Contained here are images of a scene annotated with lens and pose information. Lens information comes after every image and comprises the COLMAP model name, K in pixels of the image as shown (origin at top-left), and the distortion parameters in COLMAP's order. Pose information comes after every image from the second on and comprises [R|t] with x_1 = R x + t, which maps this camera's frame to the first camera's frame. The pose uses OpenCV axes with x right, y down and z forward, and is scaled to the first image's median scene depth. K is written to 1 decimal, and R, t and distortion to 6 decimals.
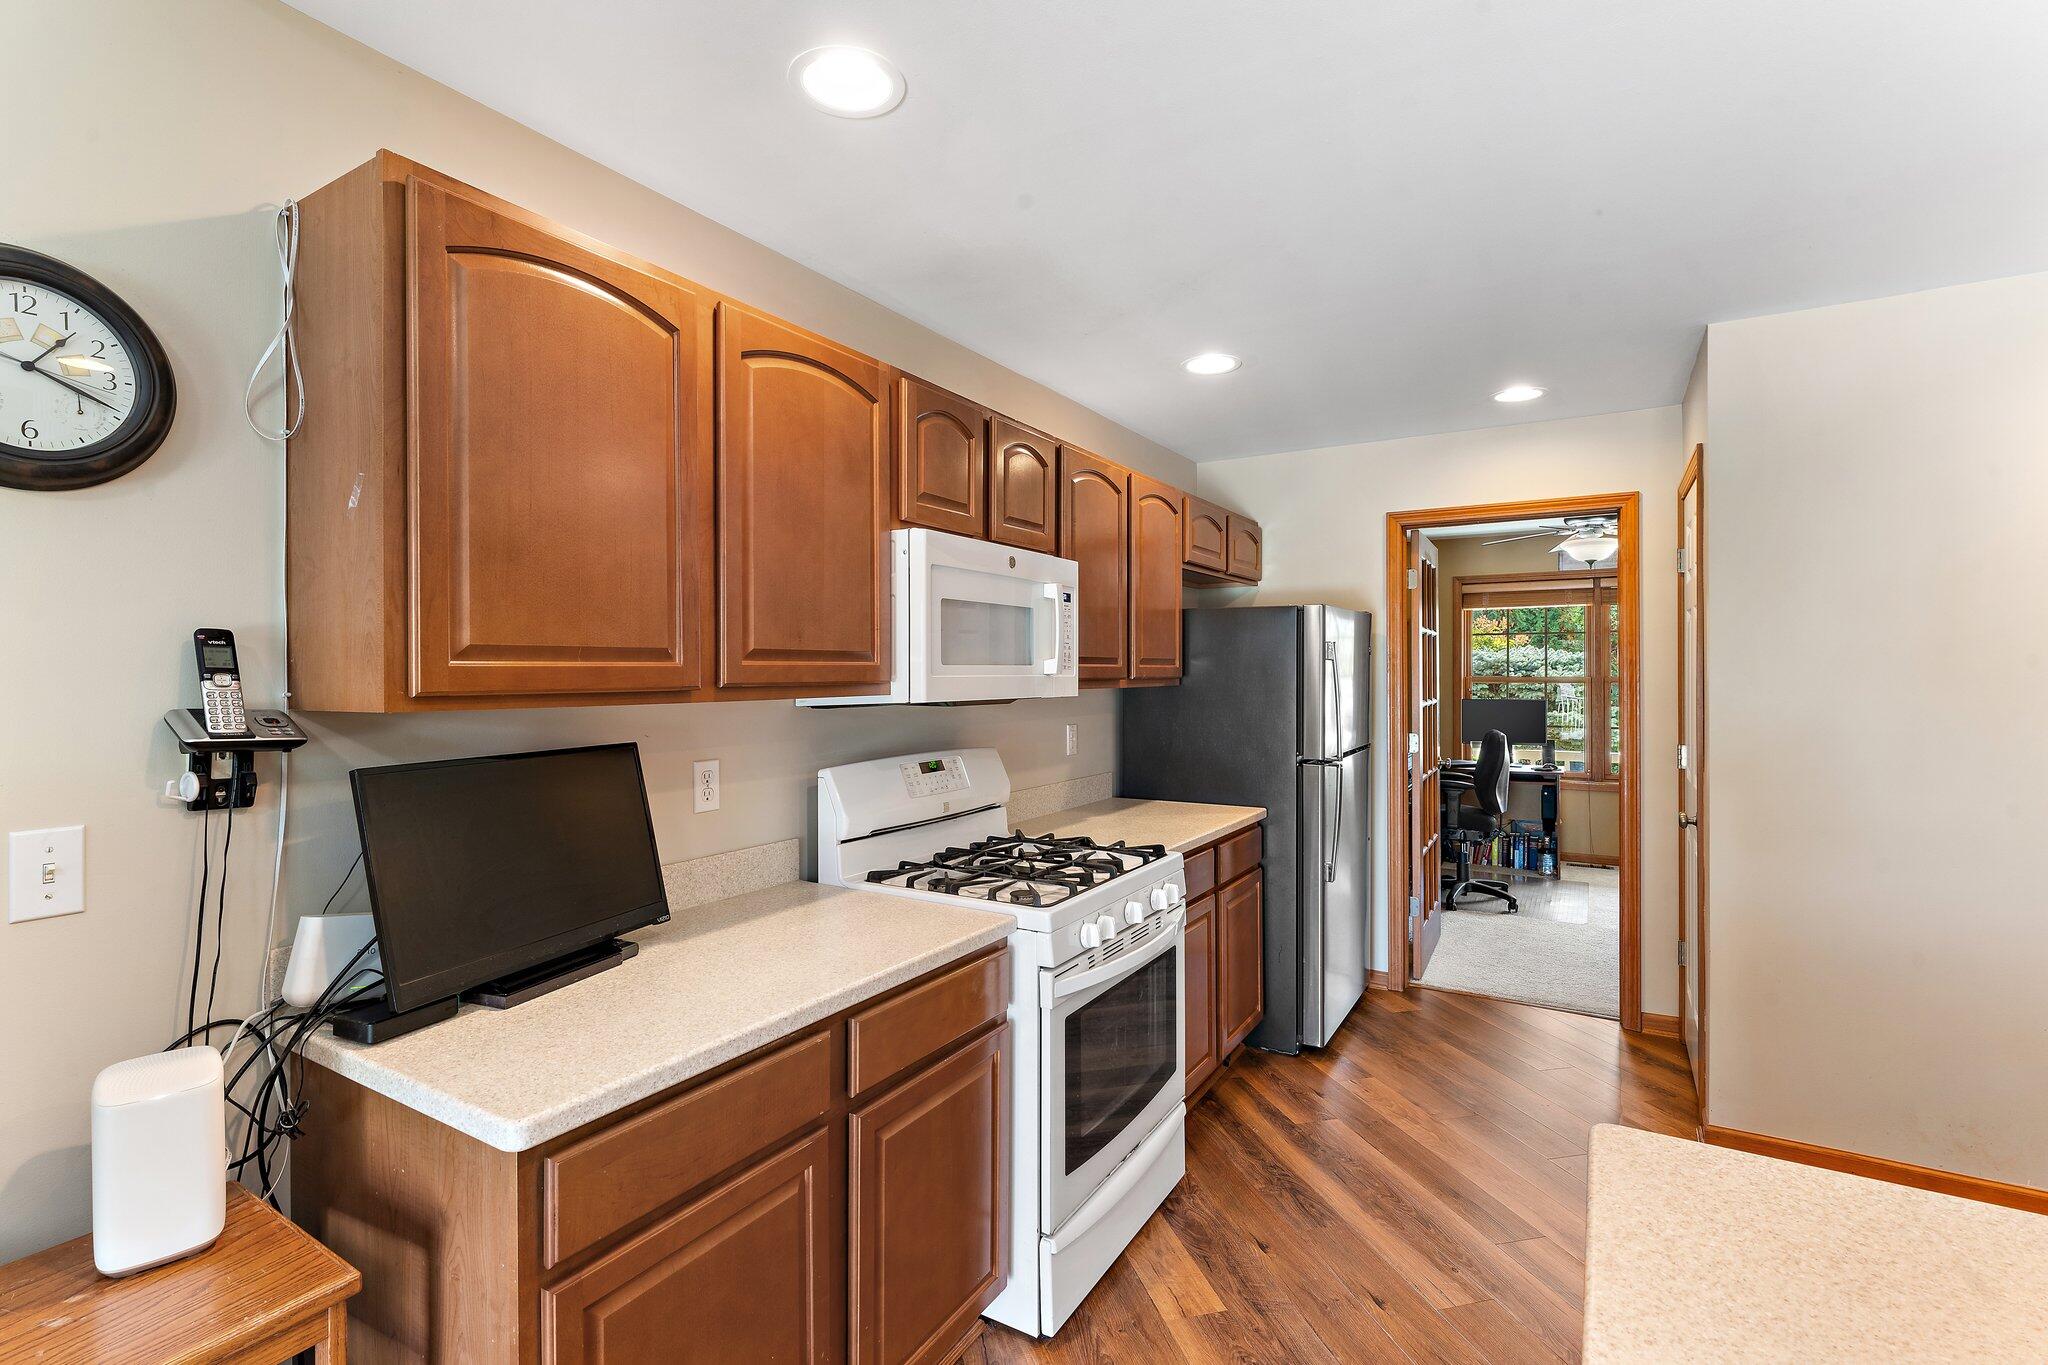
lens RADIAL K [[952.7, 0, 1027.0], [0, 952.7, 669.4], [0, 0, 1]] dist [-0.004159, 0.001212]
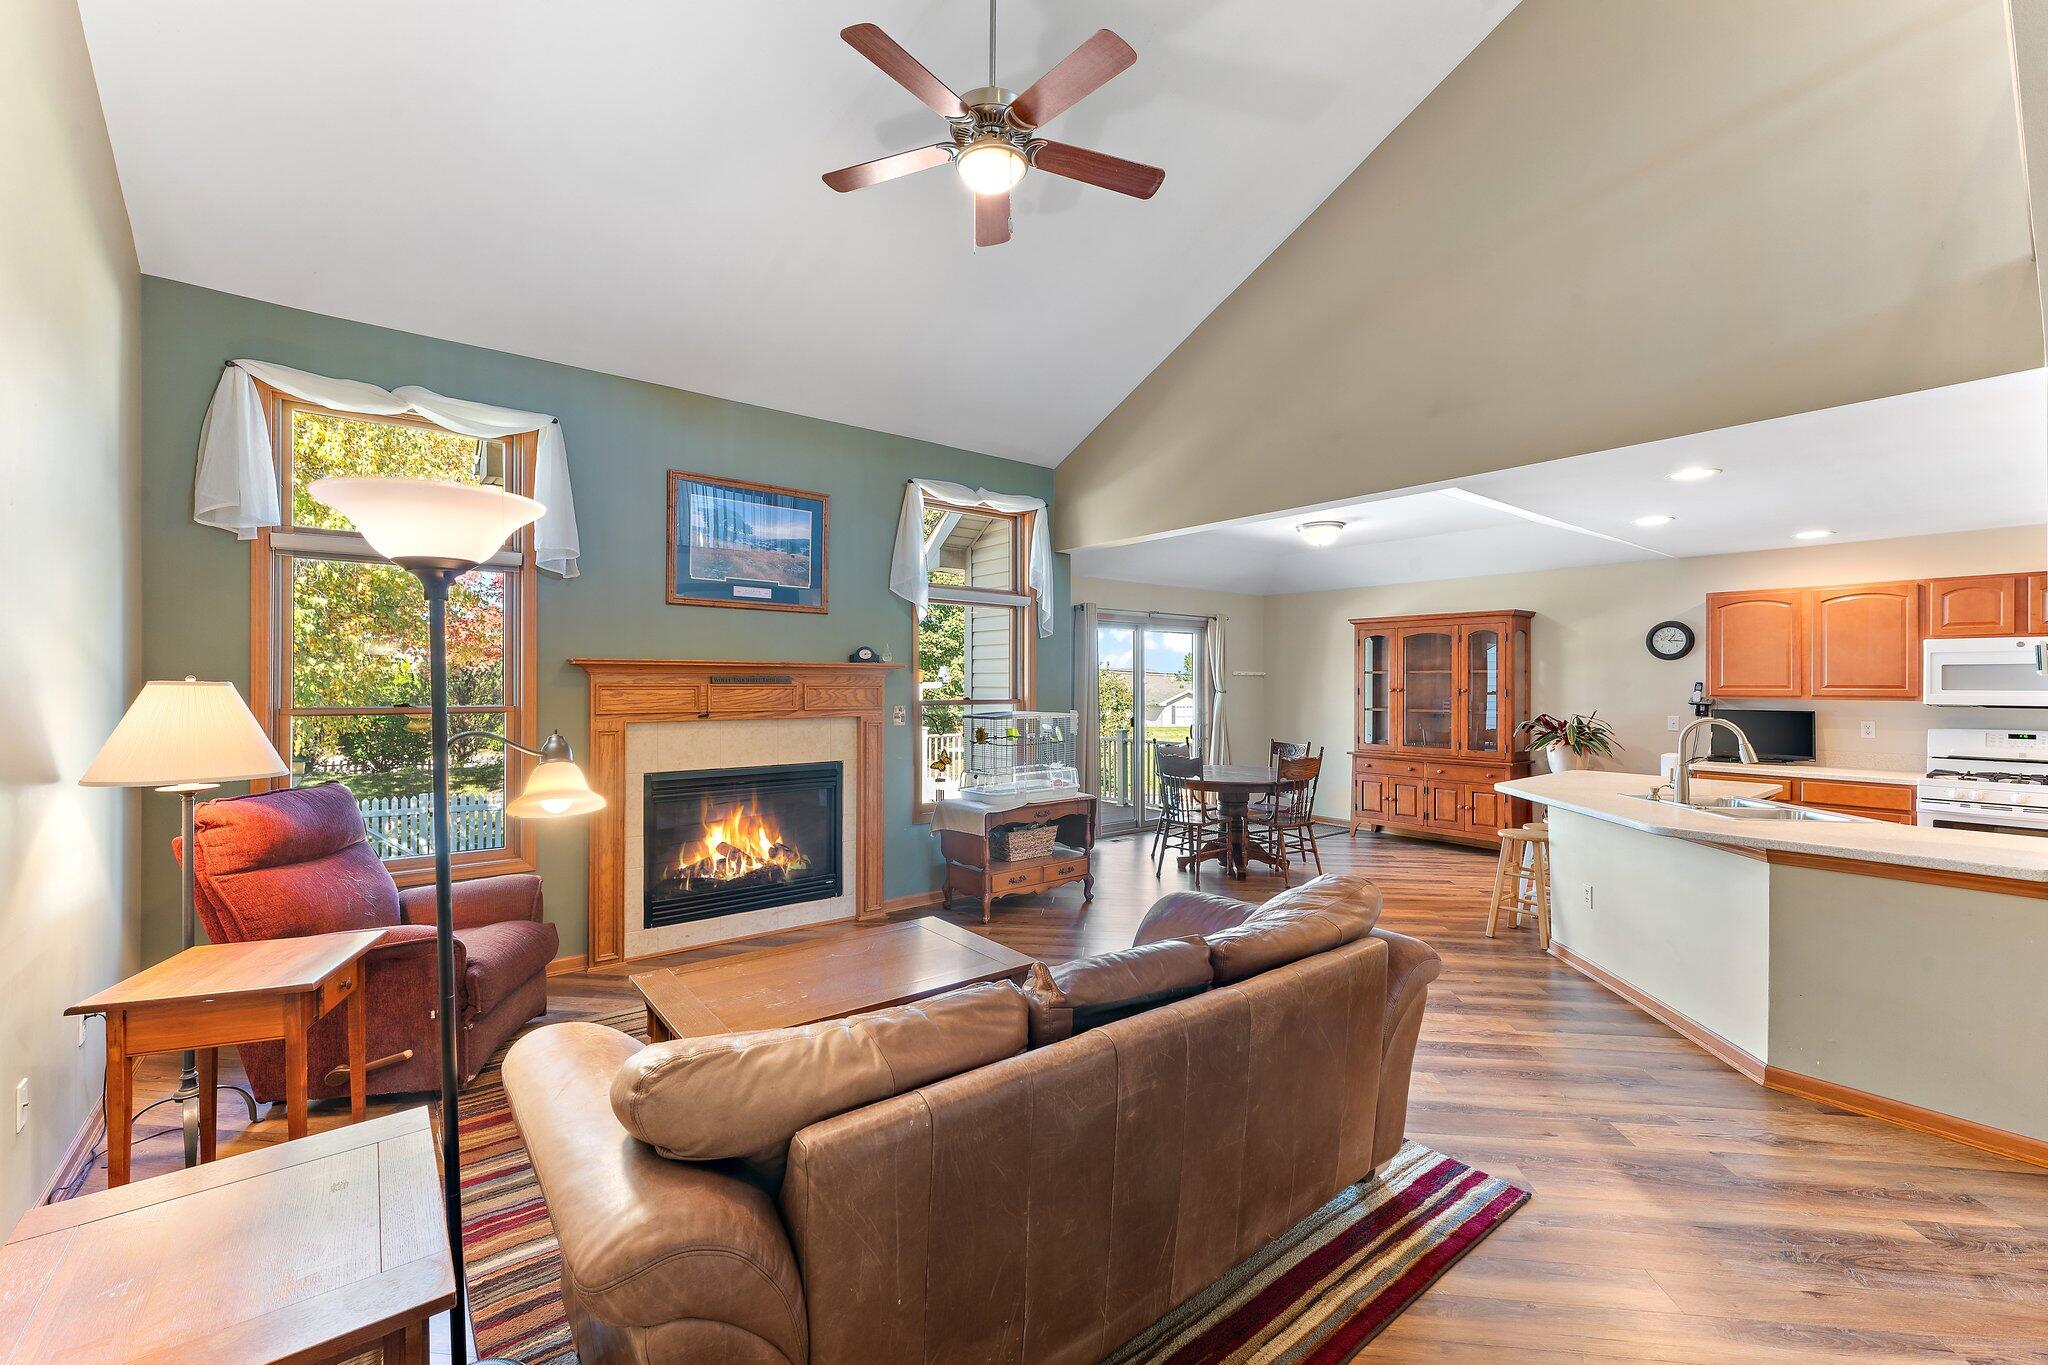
lens RADIAL K [[830.7, 0, 1015.8], [0, 830.7, 680.9], [0, 0, 1]] dist [0.002648, 0.000312]
pose [[-0.355735, 0.001322, -0.934586, 3.687222], [0.000454, 0.999999, 0.001241, -0.042826], [0.934587, 0.000017, -0.355735, -0.694903]]
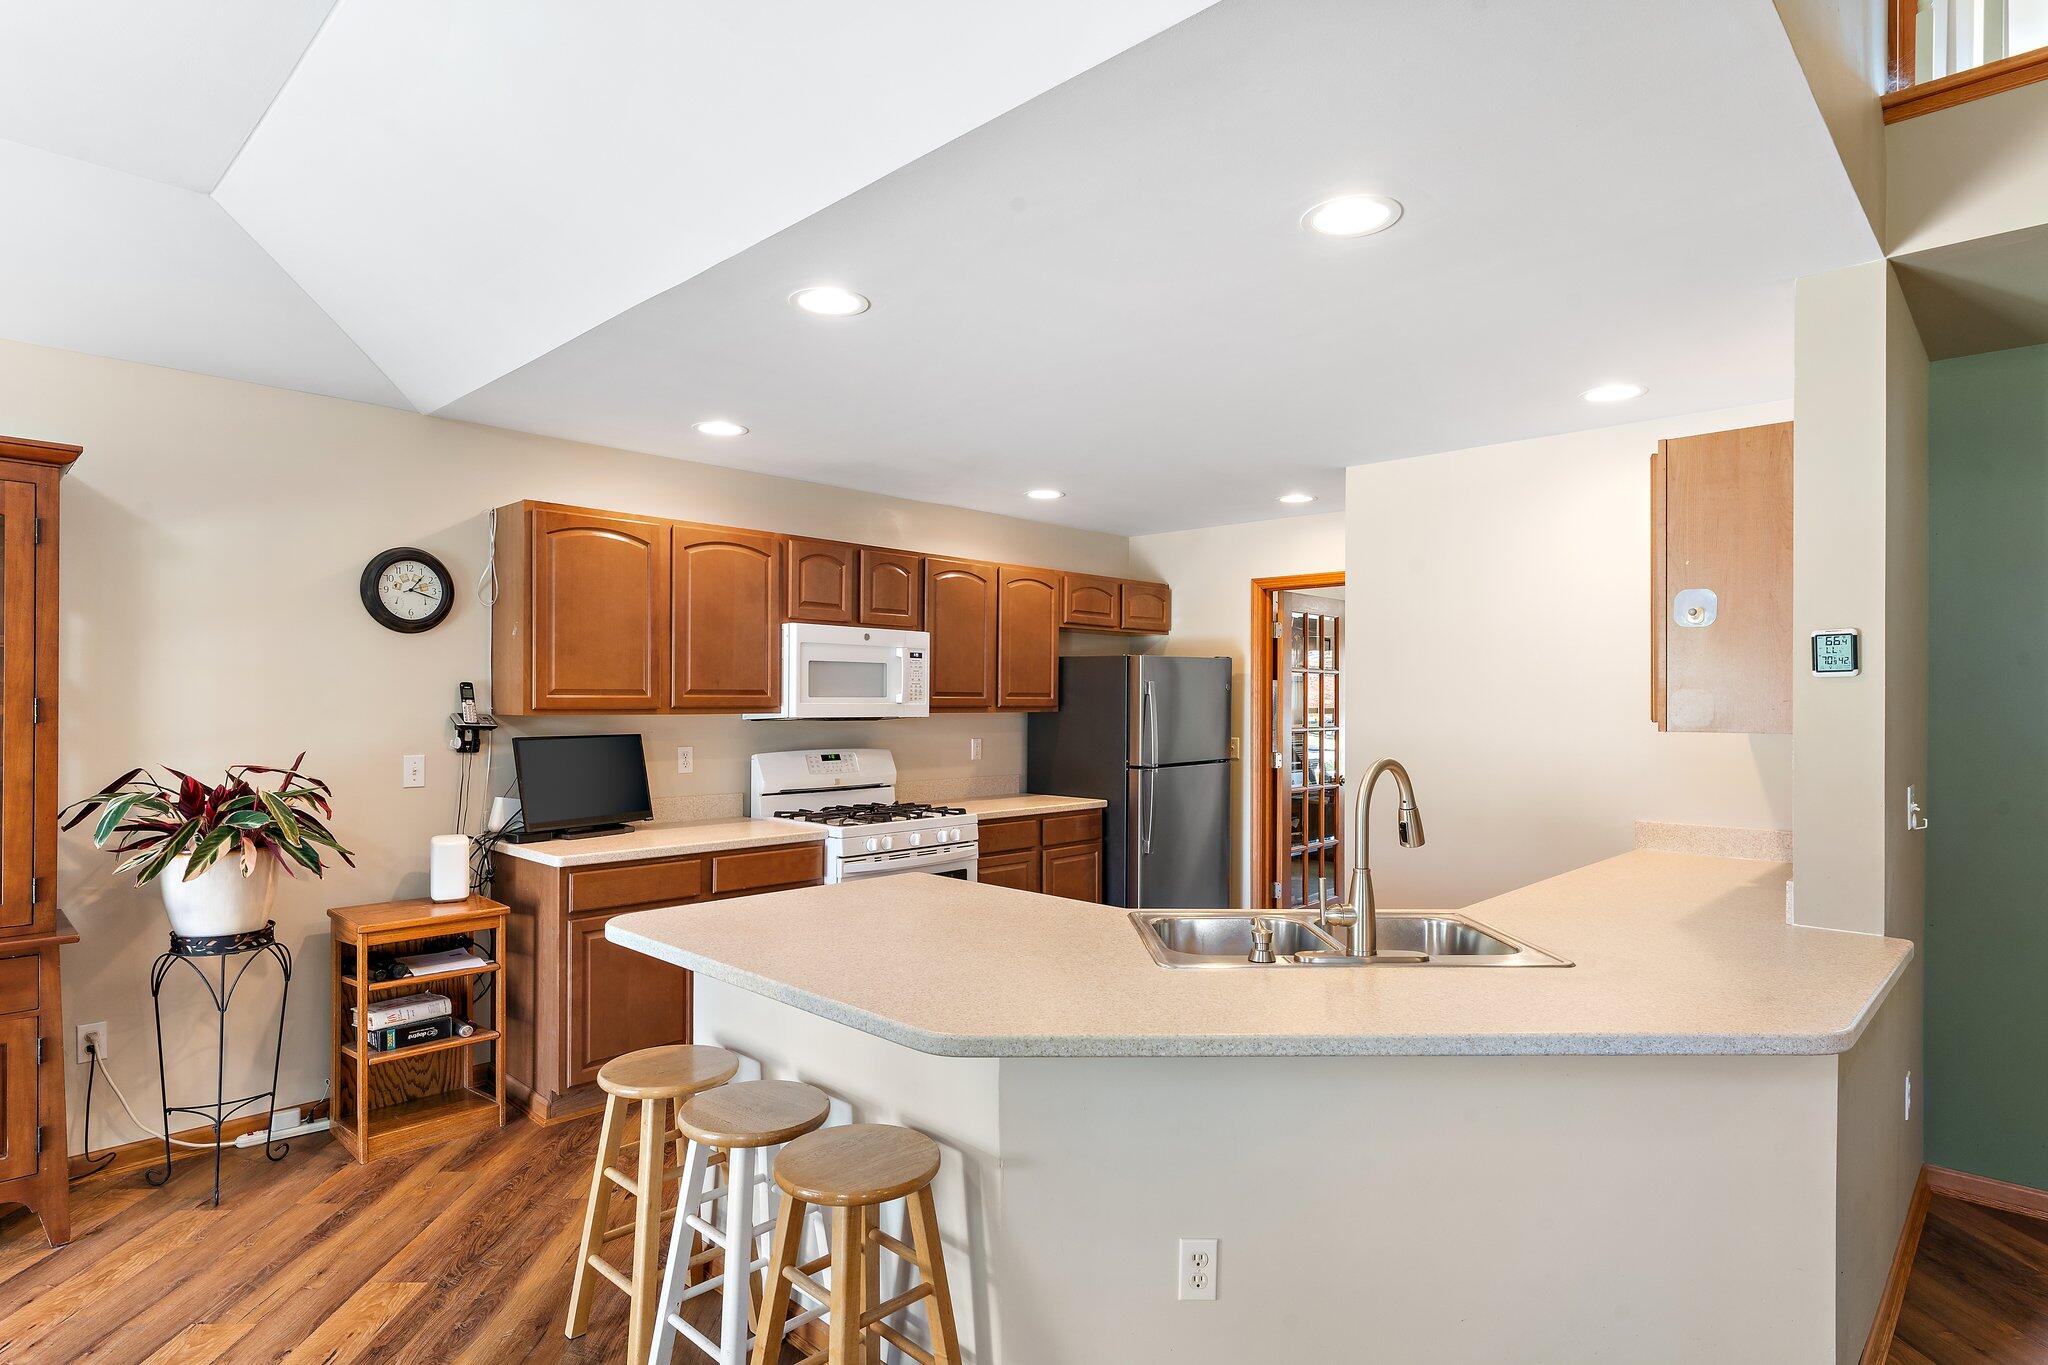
lens RADIAL K [[1092.1, 0, 1017.5], [0, 1092.1, 692.1], [0, 0, 1]] dist [0.005068, -0.000307]
pose [[0.975543, 0.006541, -0.219710, 0.945450], [-0.007460, 0.999967, -0.003357, -0.012692], [0.219681, 0.004914, 0.975559, -1.179163]]
